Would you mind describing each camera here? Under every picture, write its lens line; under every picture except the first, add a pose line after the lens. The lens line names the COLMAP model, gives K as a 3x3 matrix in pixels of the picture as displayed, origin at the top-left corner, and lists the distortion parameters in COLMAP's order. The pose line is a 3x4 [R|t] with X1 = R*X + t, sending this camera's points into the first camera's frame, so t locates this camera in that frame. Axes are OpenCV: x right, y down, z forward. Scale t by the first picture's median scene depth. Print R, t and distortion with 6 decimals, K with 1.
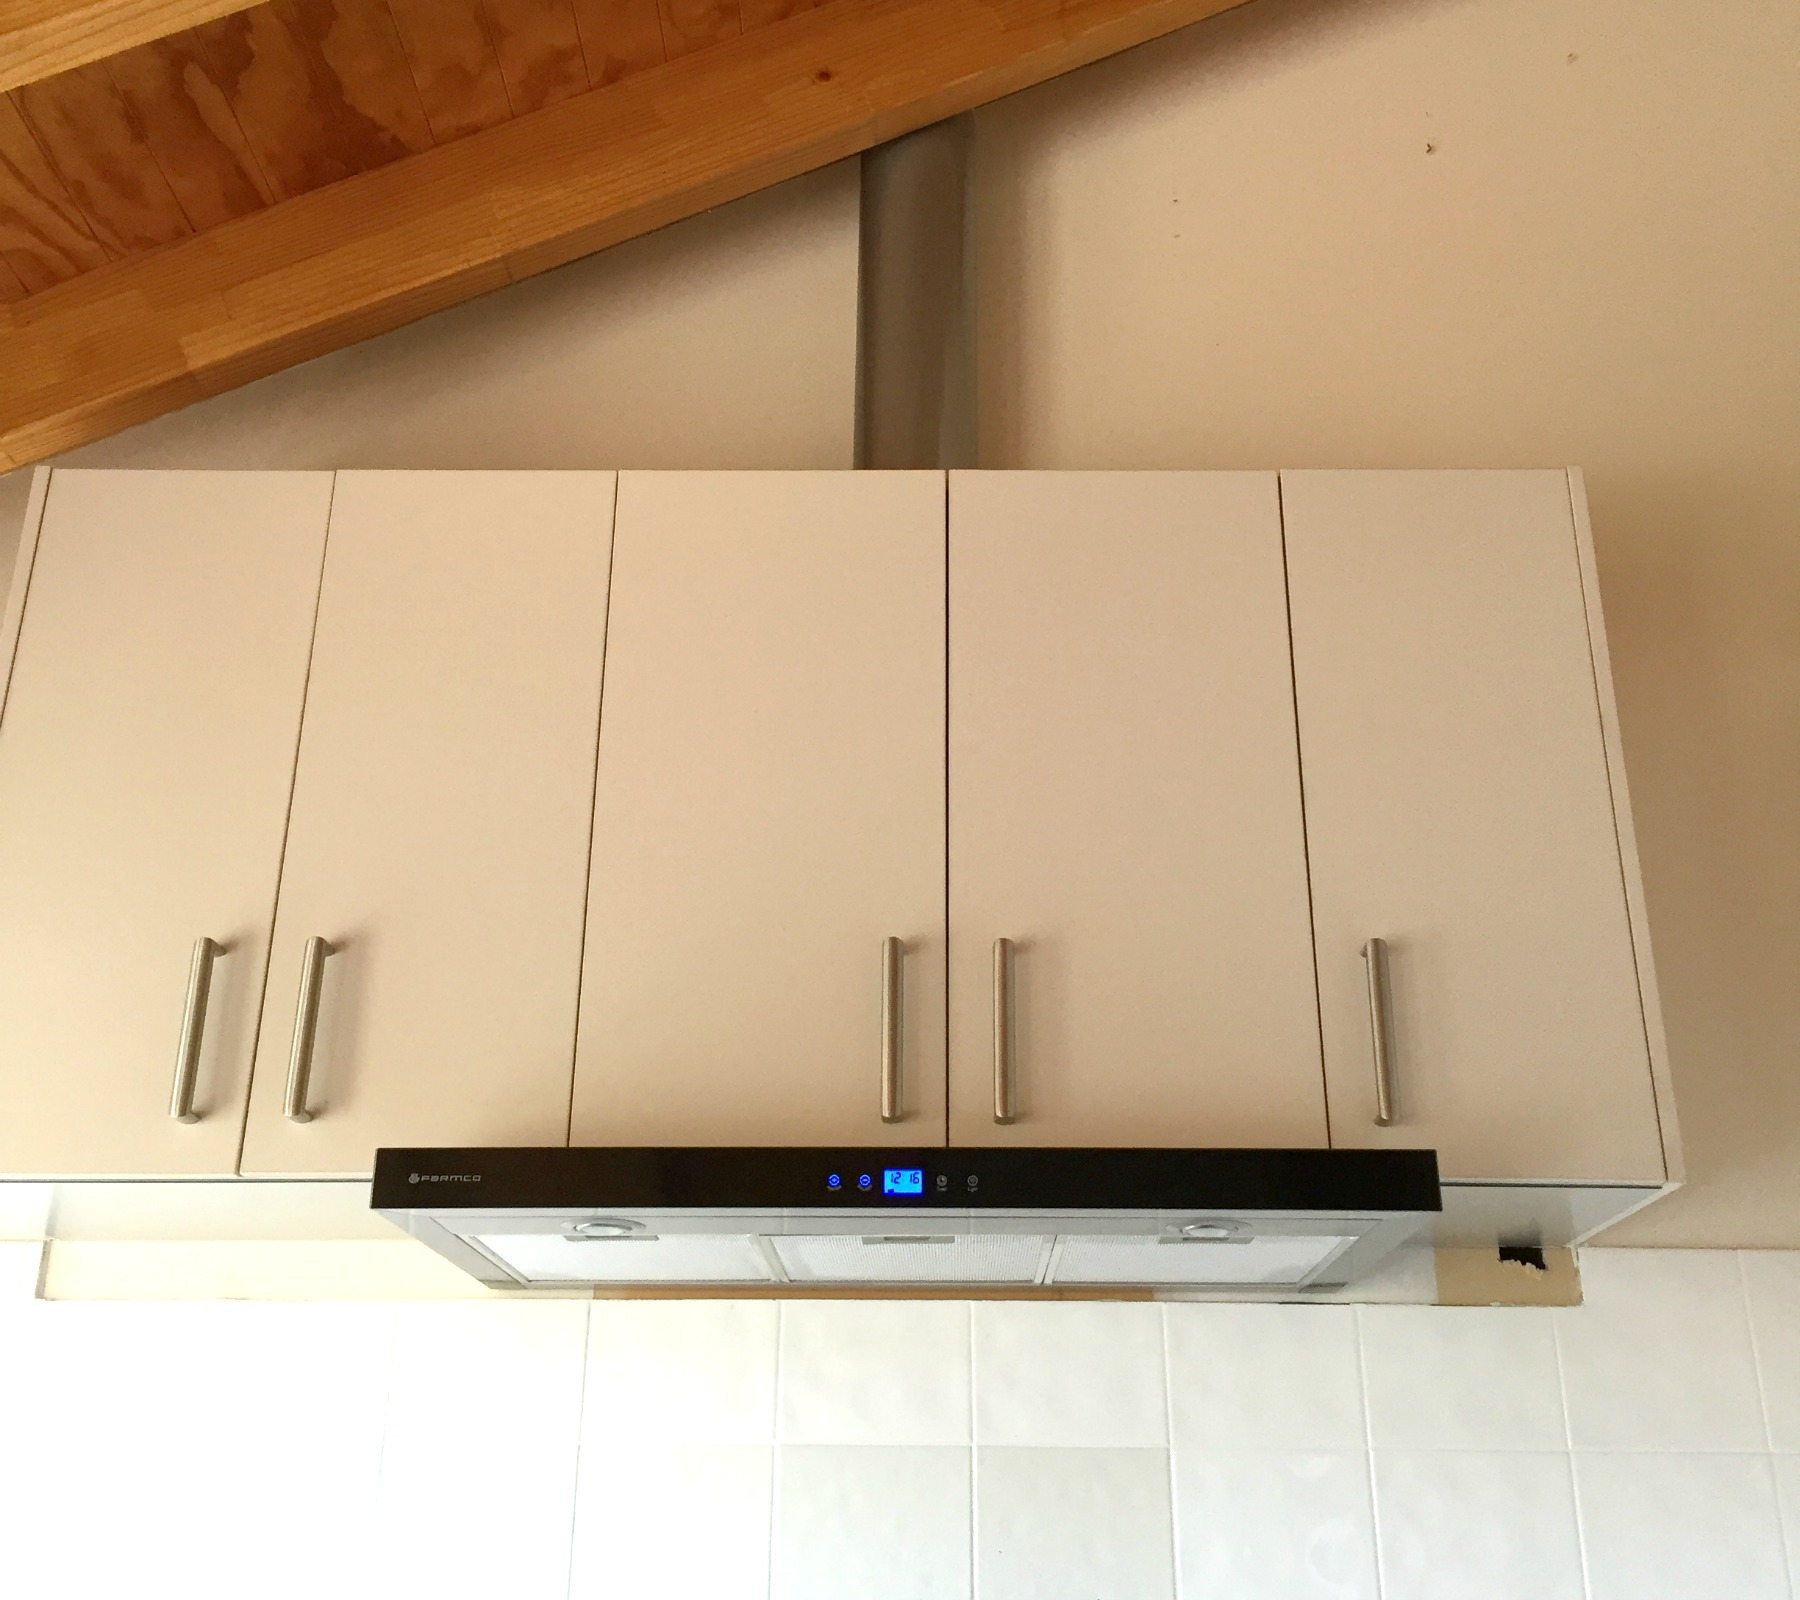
lens RADIAL K [[2056.7, 0, 902.0], [0, 2056.7, 694.0], [0, 0, 1]] dist [0.009635, 0.053117]
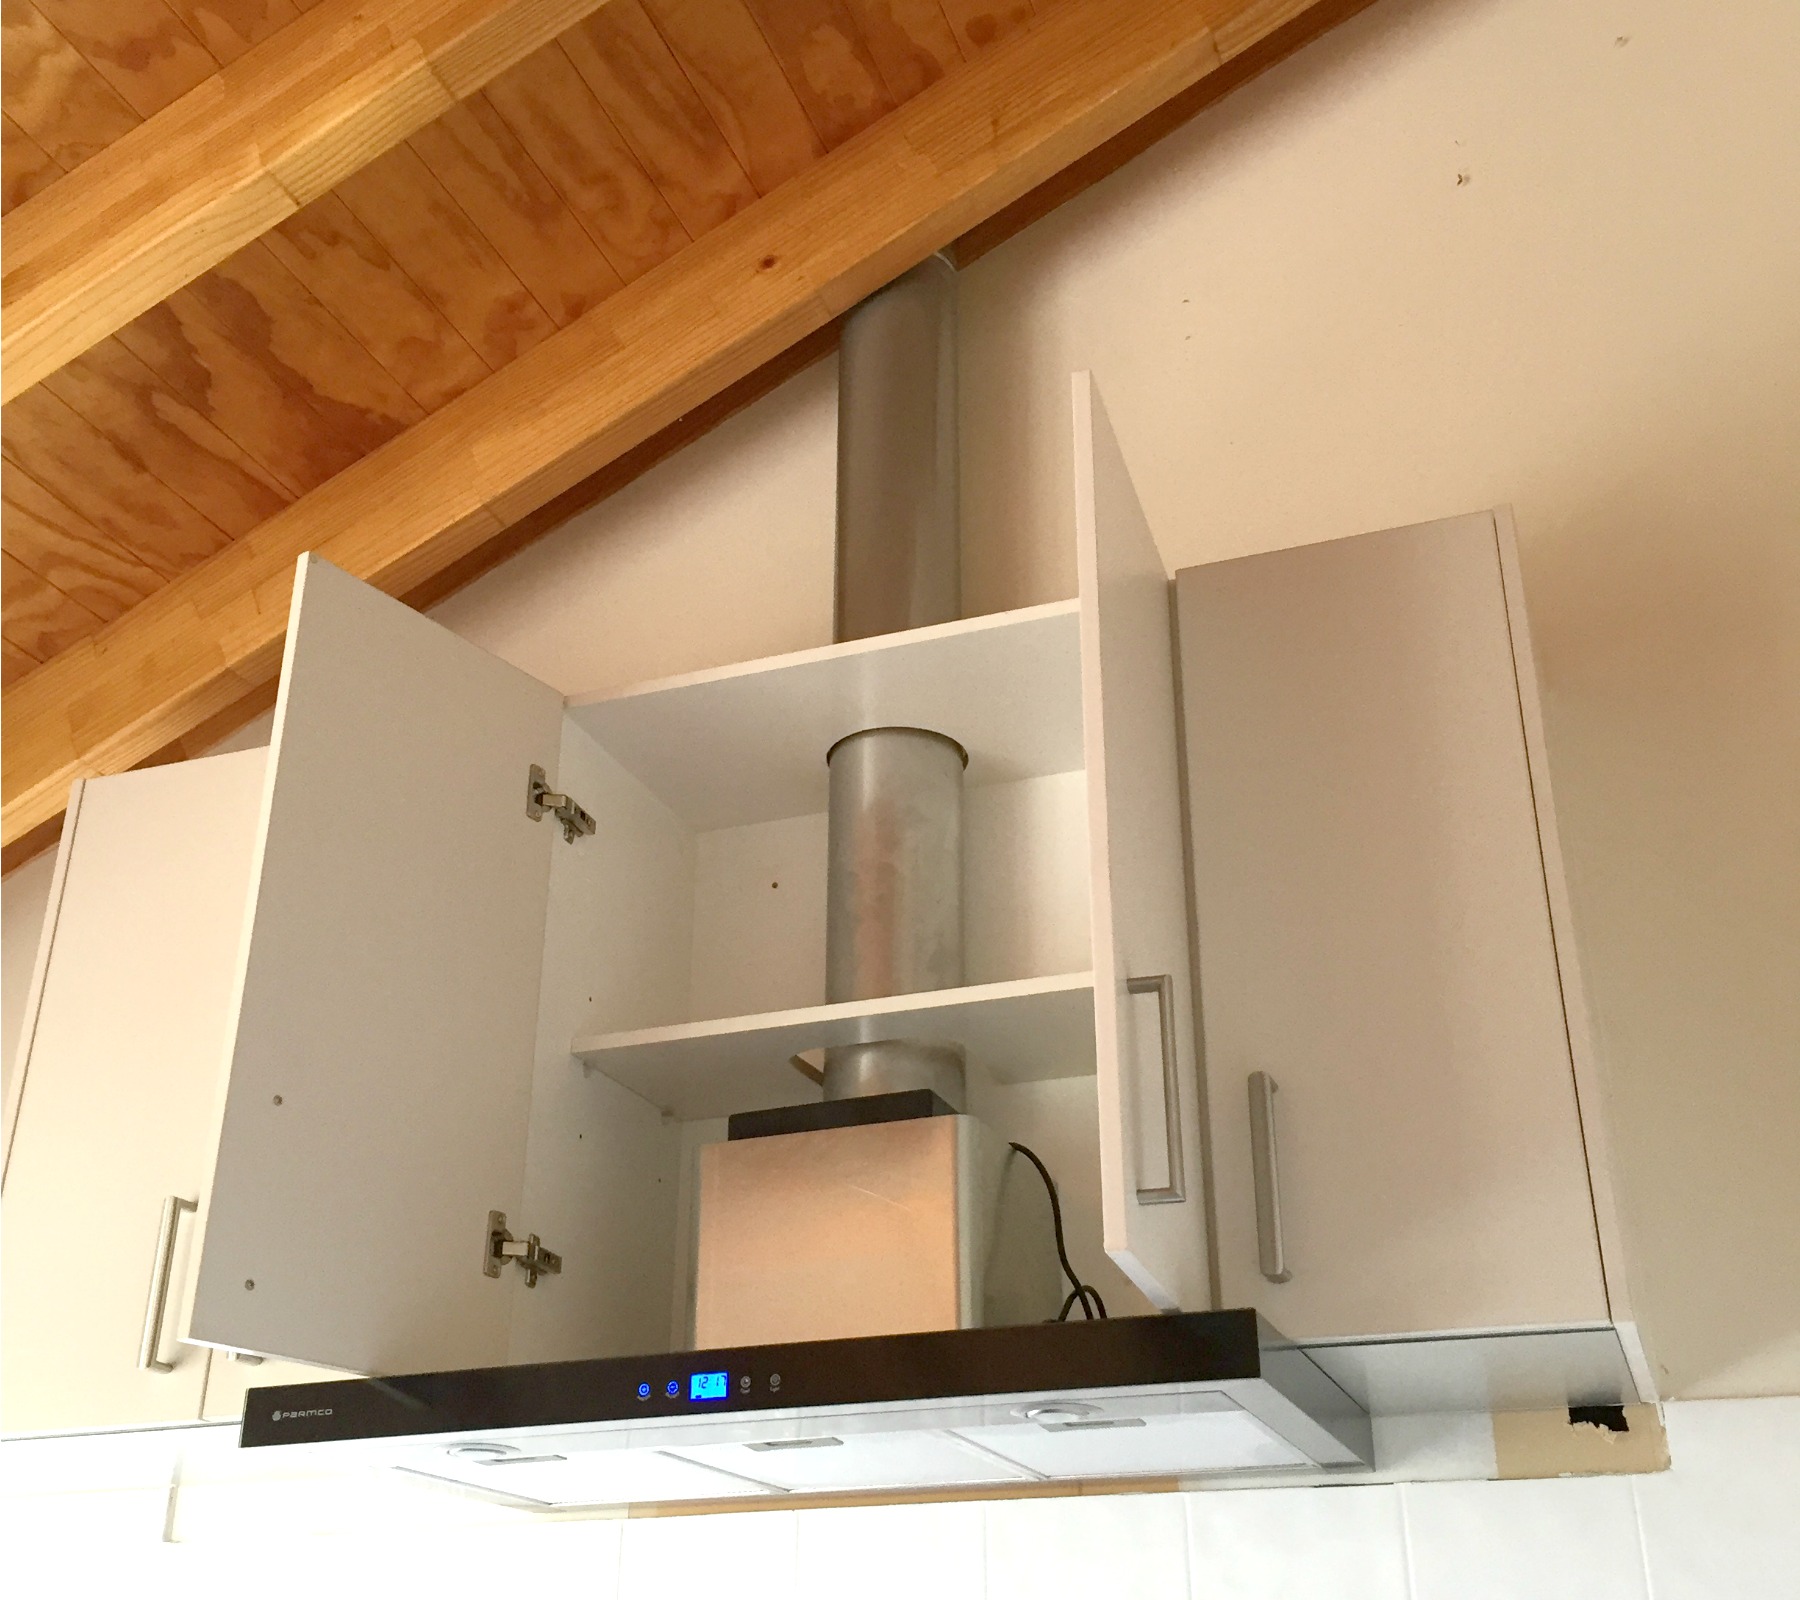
lens RADIAL K [[2062.5, 0, 900.0], [0, 2062.5, 800.0], [0, 0, 1]] dist [0.020301, 0.046865]
pose [[0.940121, -0.153843, -0.304146, 0.328781], [0.141946, 0.987994, -0.060987, 0.030259], [0.309876, 0.014163, 0.950671, 0.084822]]
